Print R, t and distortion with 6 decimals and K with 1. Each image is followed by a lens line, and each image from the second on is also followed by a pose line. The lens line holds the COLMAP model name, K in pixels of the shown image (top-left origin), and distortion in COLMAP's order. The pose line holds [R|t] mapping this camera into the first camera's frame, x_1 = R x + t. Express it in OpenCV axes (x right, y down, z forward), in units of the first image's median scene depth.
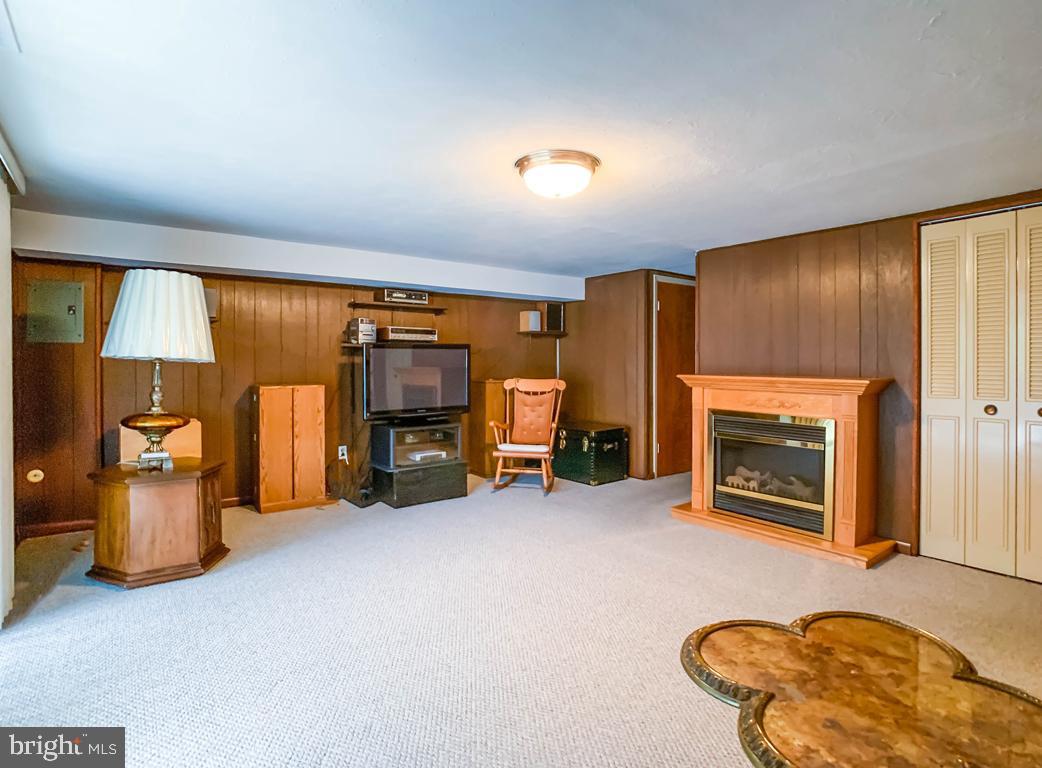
lens RADIAL K [[533.9, 0, 516.9], [0, 533.9, 368.1], [0, 0, 1]] dist [-0.055855, 0.000283]
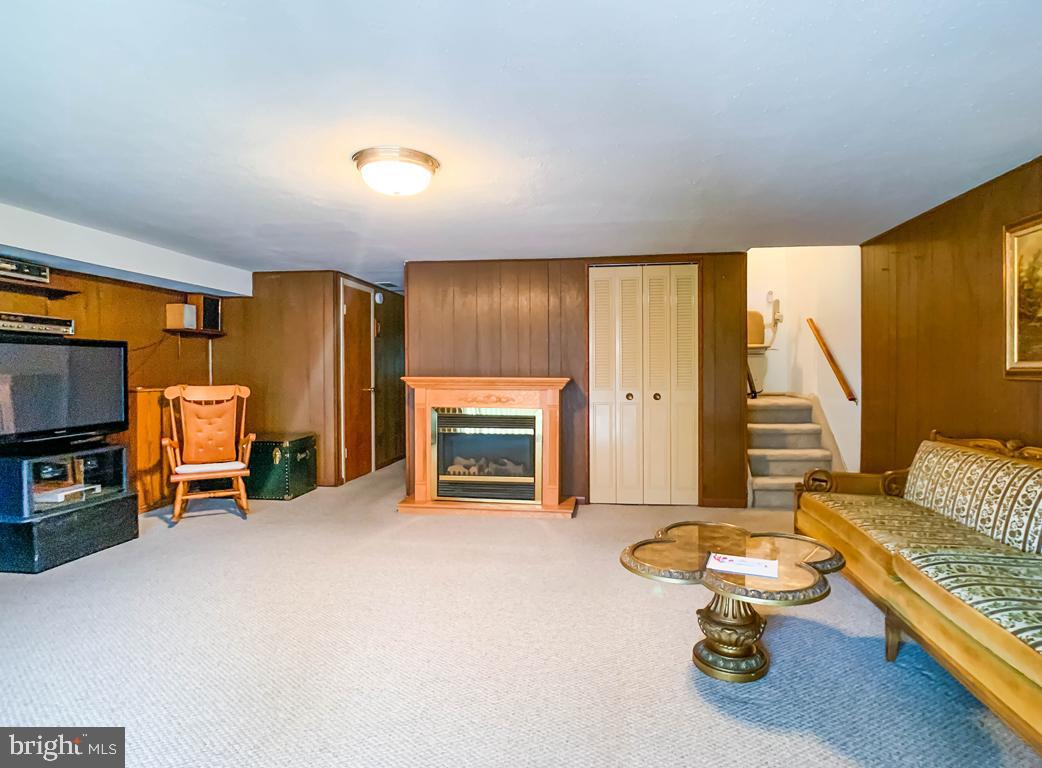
lens RADIAL K [[542.6, 0, 530.4], [0, 542.6, 384.4], [0, 0, 1]] dist [-0.039102, 0.001375]
pose [[0.699892, -0.017725, 0.714028, -0.237053], [0.008022, 0.999824, 0.016957, 0.009190], [-0.714203, -0.006140, 0.699911, 0.053690]]
